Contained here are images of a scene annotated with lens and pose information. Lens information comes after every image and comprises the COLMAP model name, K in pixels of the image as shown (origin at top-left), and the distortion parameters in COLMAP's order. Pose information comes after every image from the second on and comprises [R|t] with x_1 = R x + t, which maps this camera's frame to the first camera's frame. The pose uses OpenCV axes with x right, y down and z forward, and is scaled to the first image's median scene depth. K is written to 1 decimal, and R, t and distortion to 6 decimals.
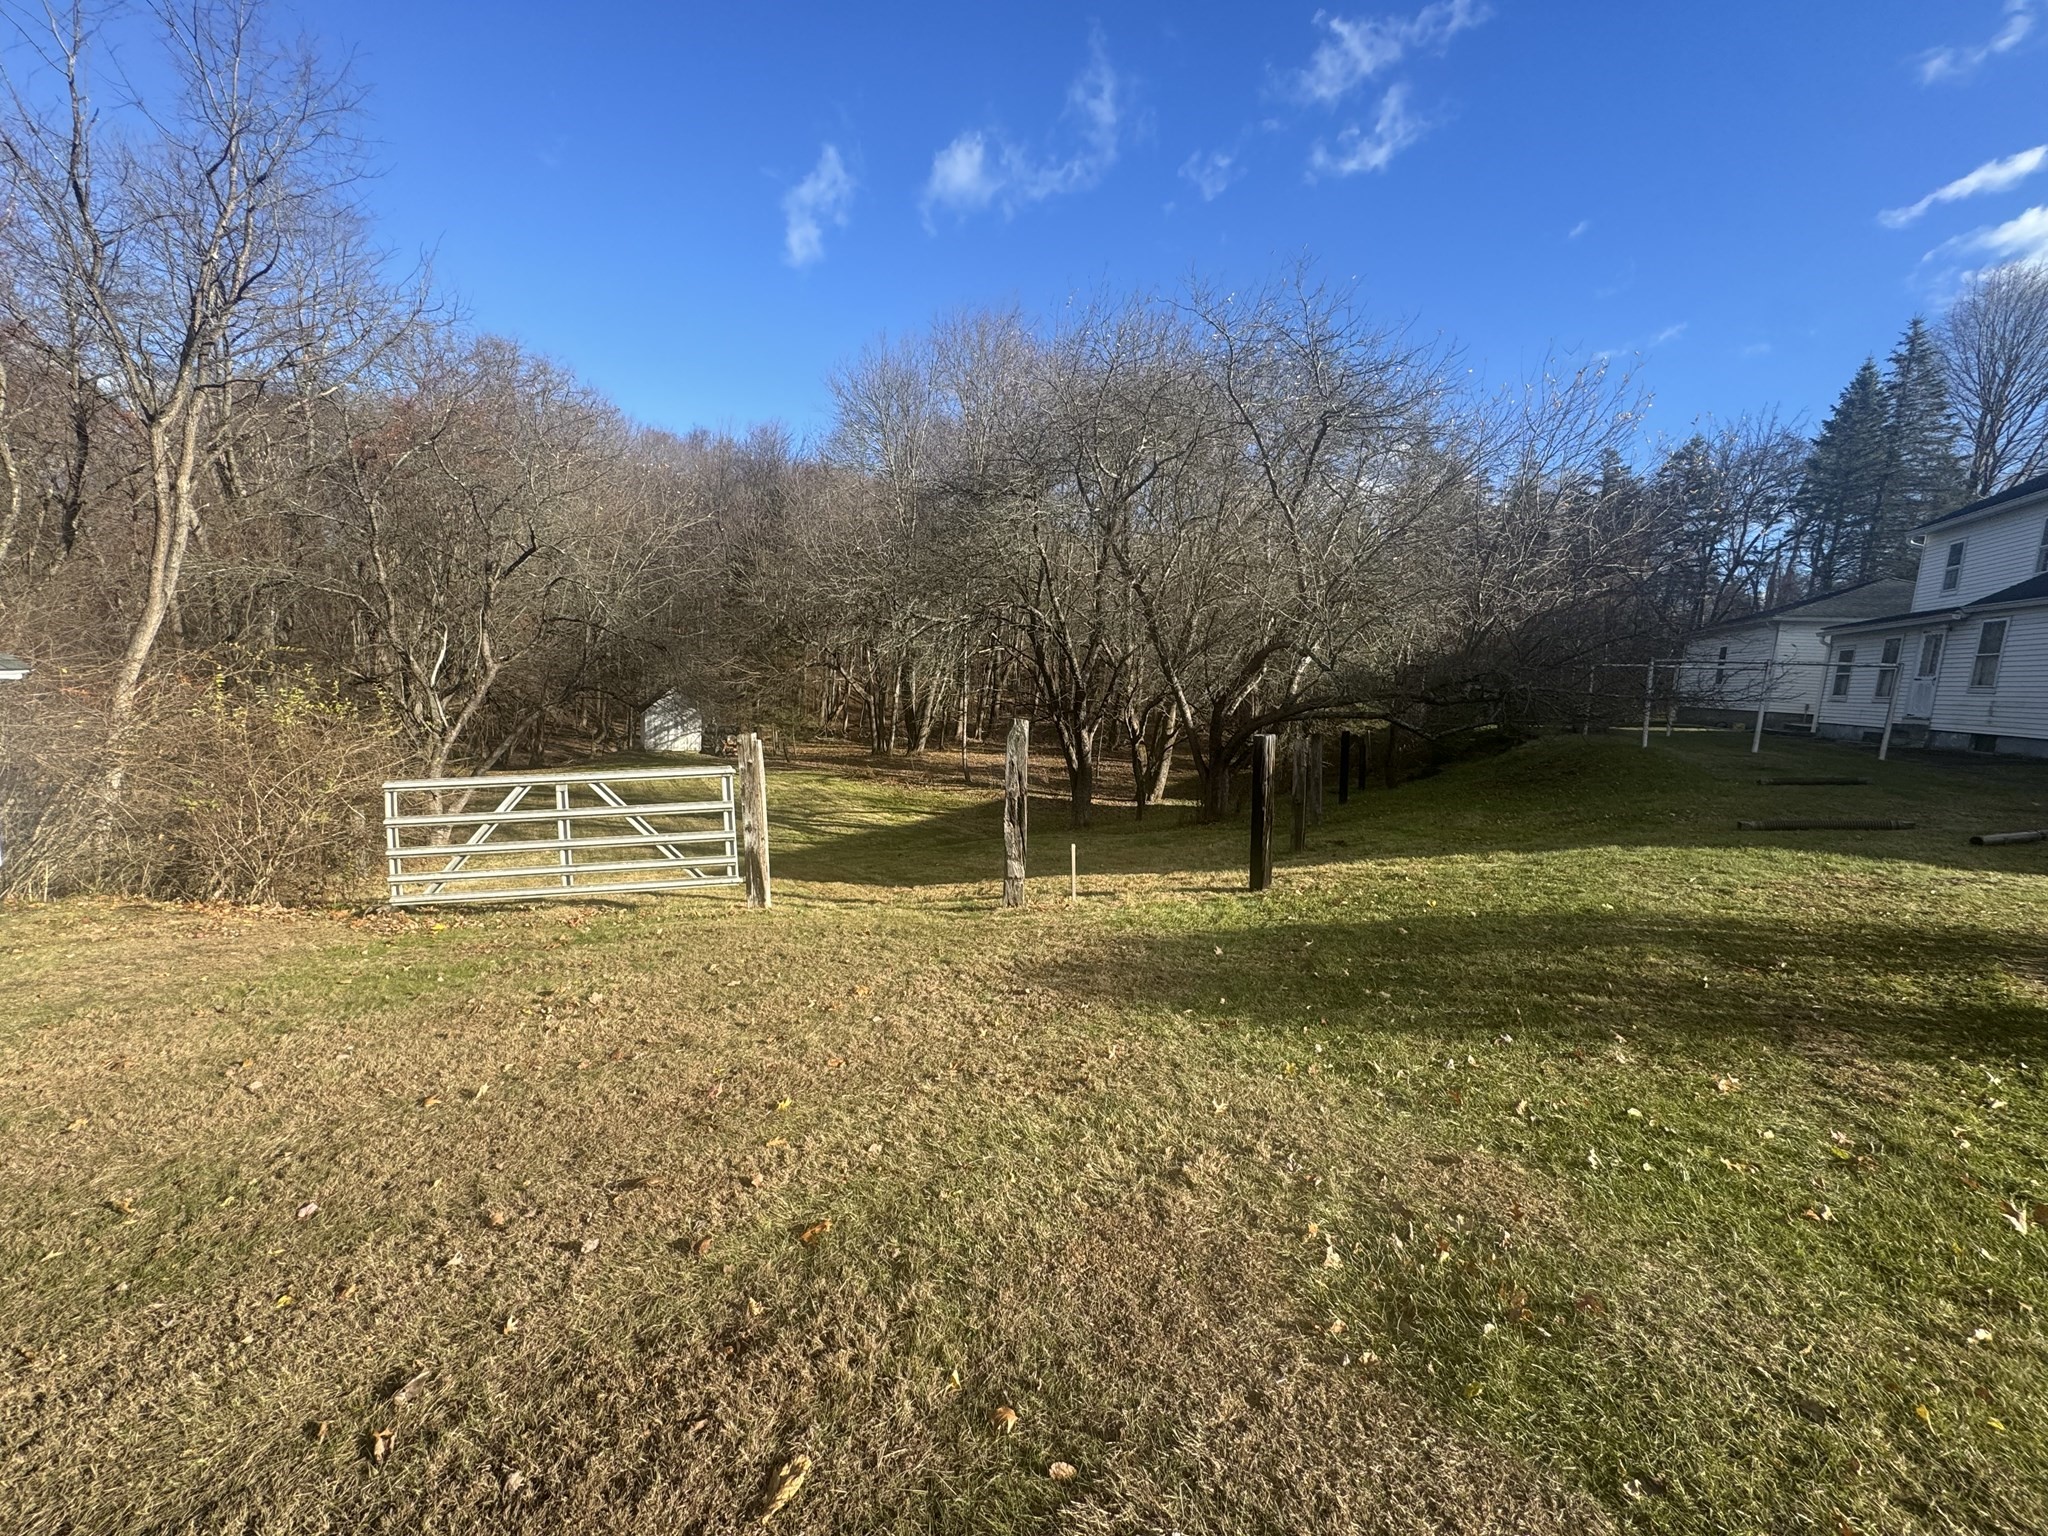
lens RADIAL K [[817.9, 0, 1022.8], [0, 817.9, 765.5], [0, 0, 1]] dist [-0.002095, 0.000111]
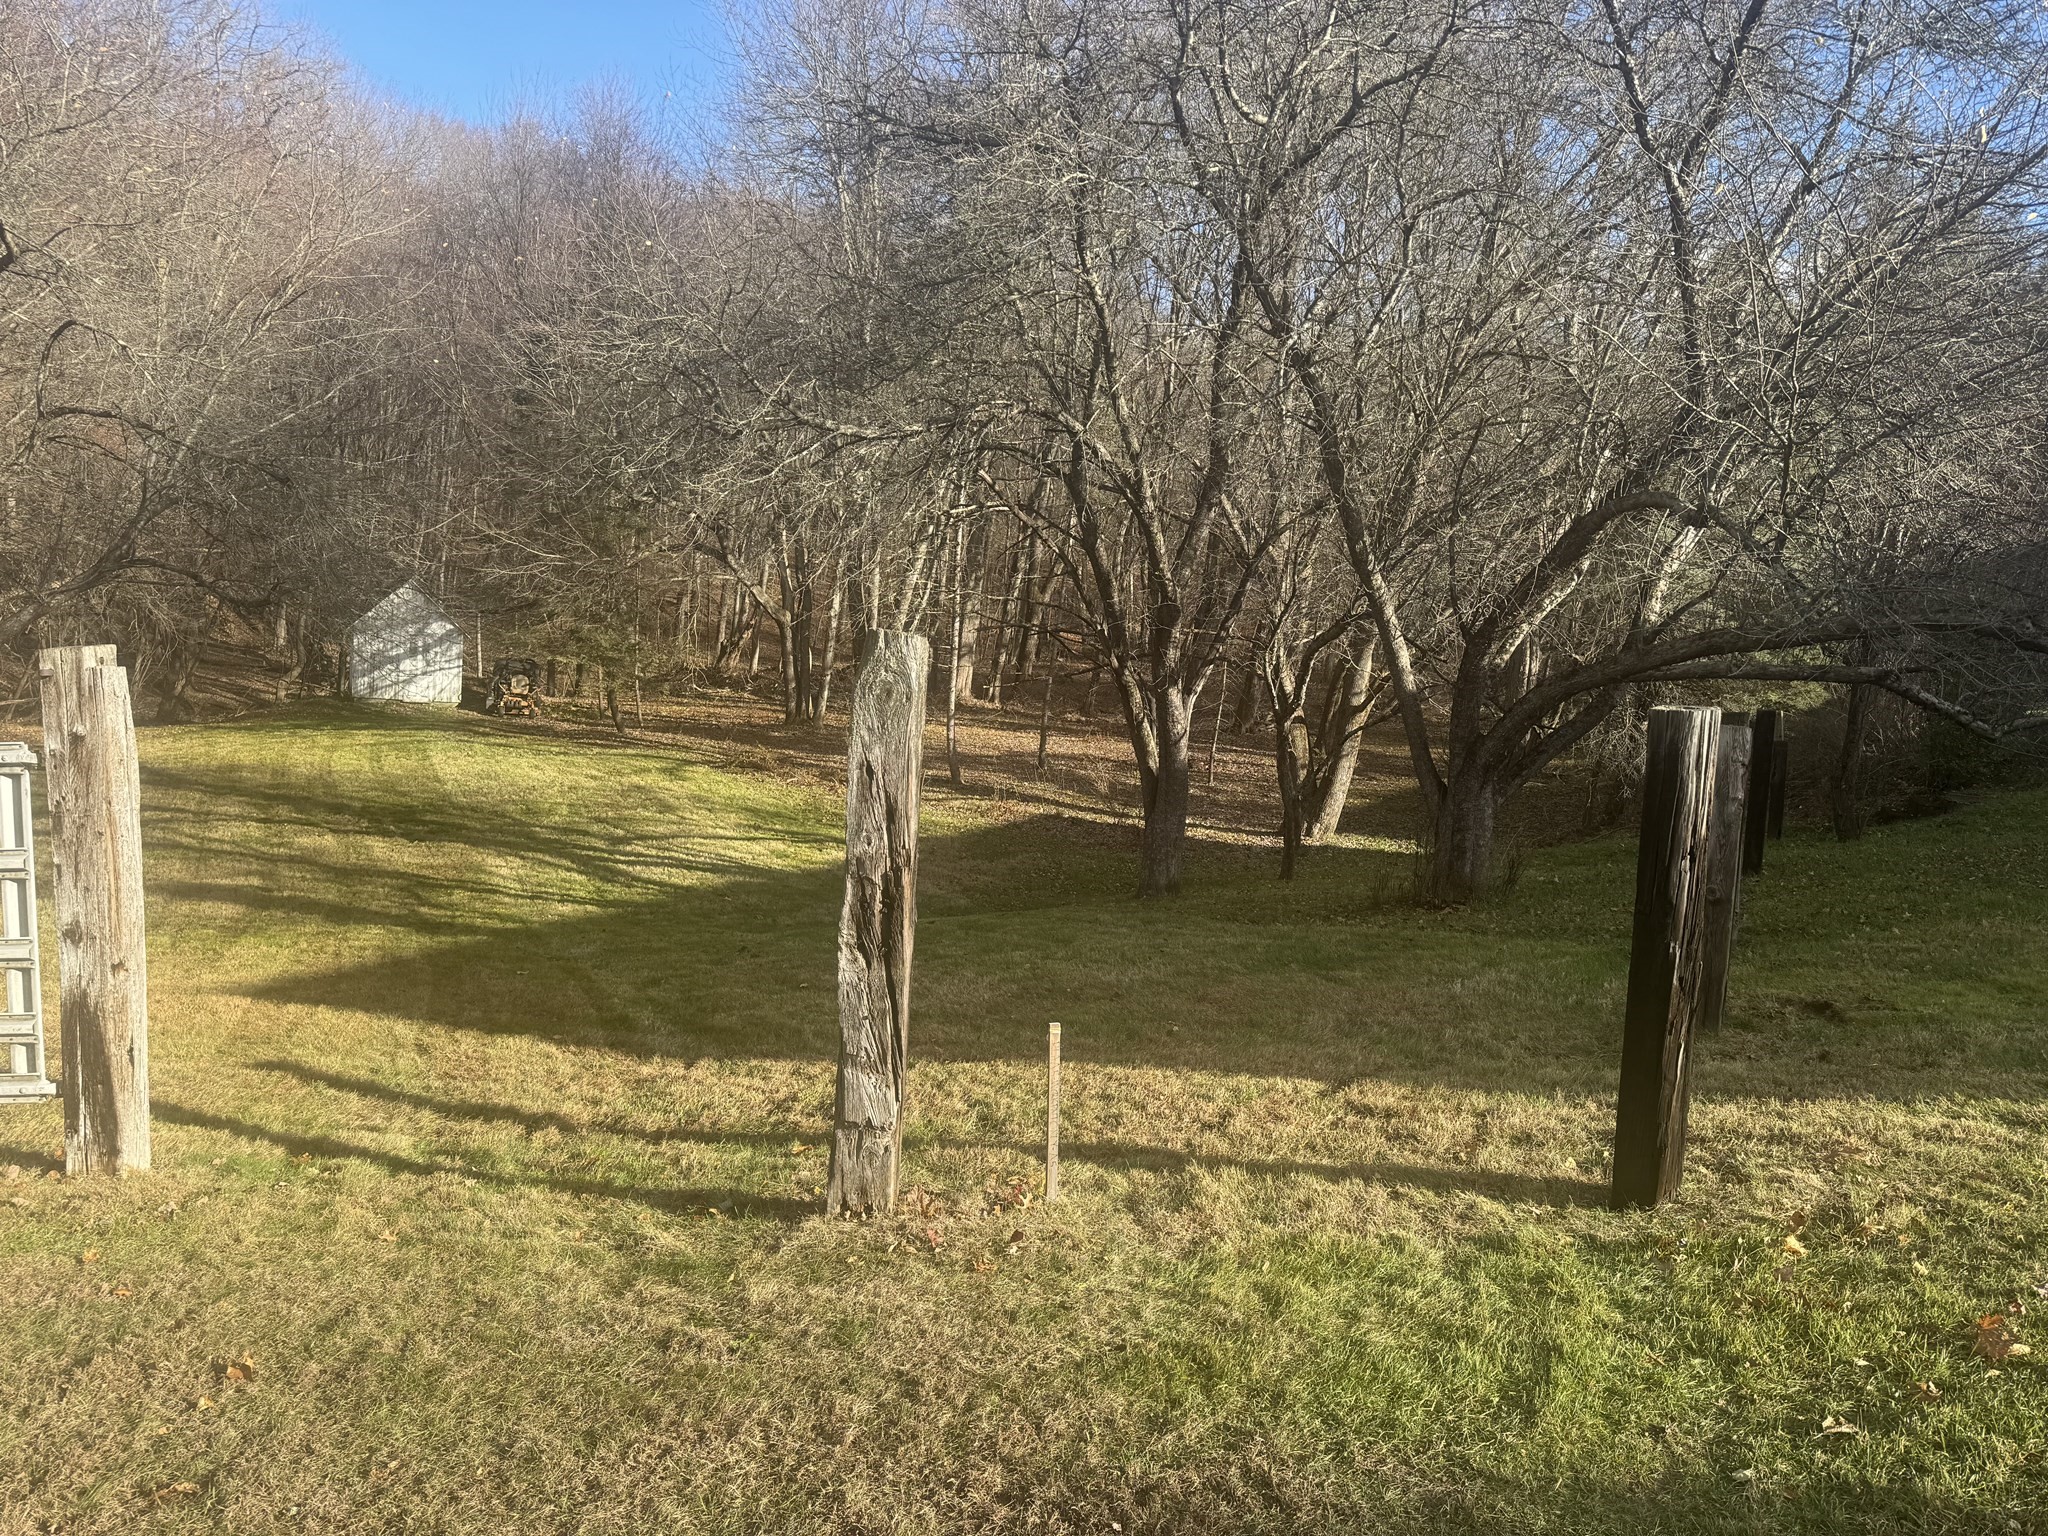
lens RADIAL K [[1431.6, 0, 1028.7], [0, 1431.6, 770.9], [0, 0, 1]] dist [0.093675, -0.083339]
pose [[0.998333, 0.038453, -0.043044, 0.074805], [-0.037853, 0.999176, 0.014669, -0.012373], [0.043573, -0.013015, 0.998965, 0.450437]]
